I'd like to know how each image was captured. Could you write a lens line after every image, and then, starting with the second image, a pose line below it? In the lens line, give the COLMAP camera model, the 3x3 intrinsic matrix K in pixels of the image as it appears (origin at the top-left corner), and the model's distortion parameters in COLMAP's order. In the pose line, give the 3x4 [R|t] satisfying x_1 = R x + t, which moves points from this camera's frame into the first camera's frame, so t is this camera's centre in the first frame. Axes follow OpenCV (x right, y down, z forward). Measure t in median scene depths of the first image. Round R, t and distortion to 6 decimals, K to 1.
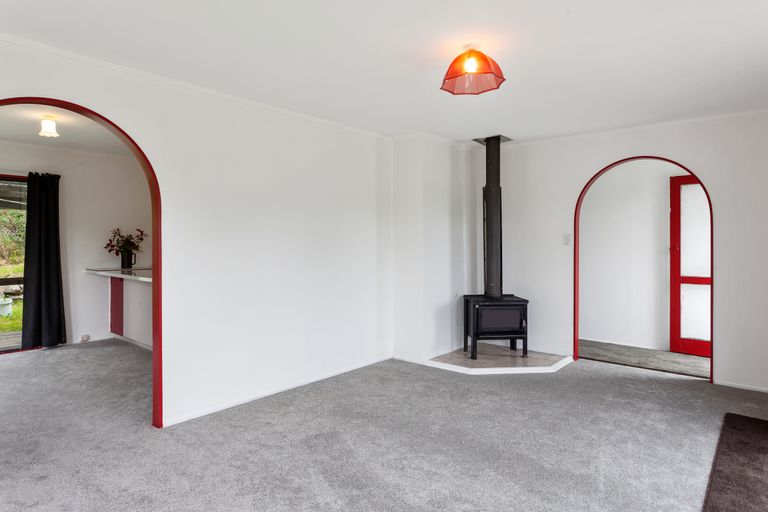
lens RADIAL K [[472.1, 0, 378.6], [0, 472.1, 255.1], [0, 0, 1]] dist [0.002075, 0.001762]
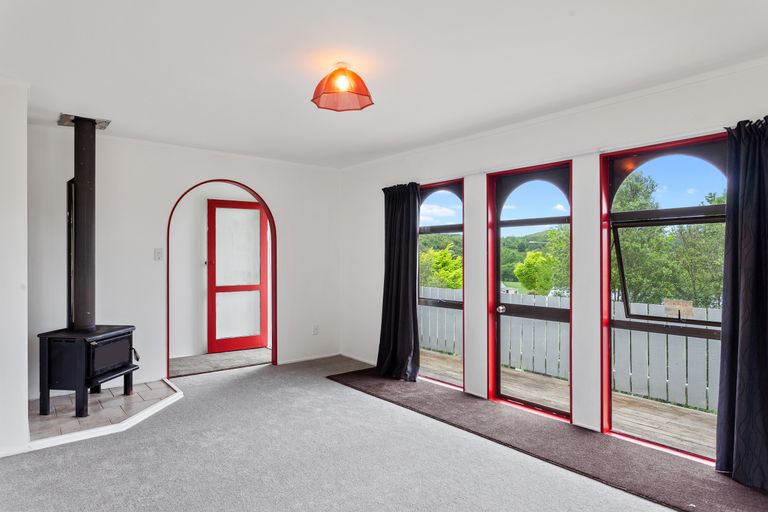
lens RADIAL K [[472.1, 0, 378.6], [0, 472.1, 255.1], [0, 0, 1]] dist [0.002075, 0.001762]
pose [[0.151391, 0.008280, 0.988439, -0.444370], [0.025311, 0.999605, -0.012251, -0.006819], [-0.988150, 0.026873, 0.151121, 0.428564]]
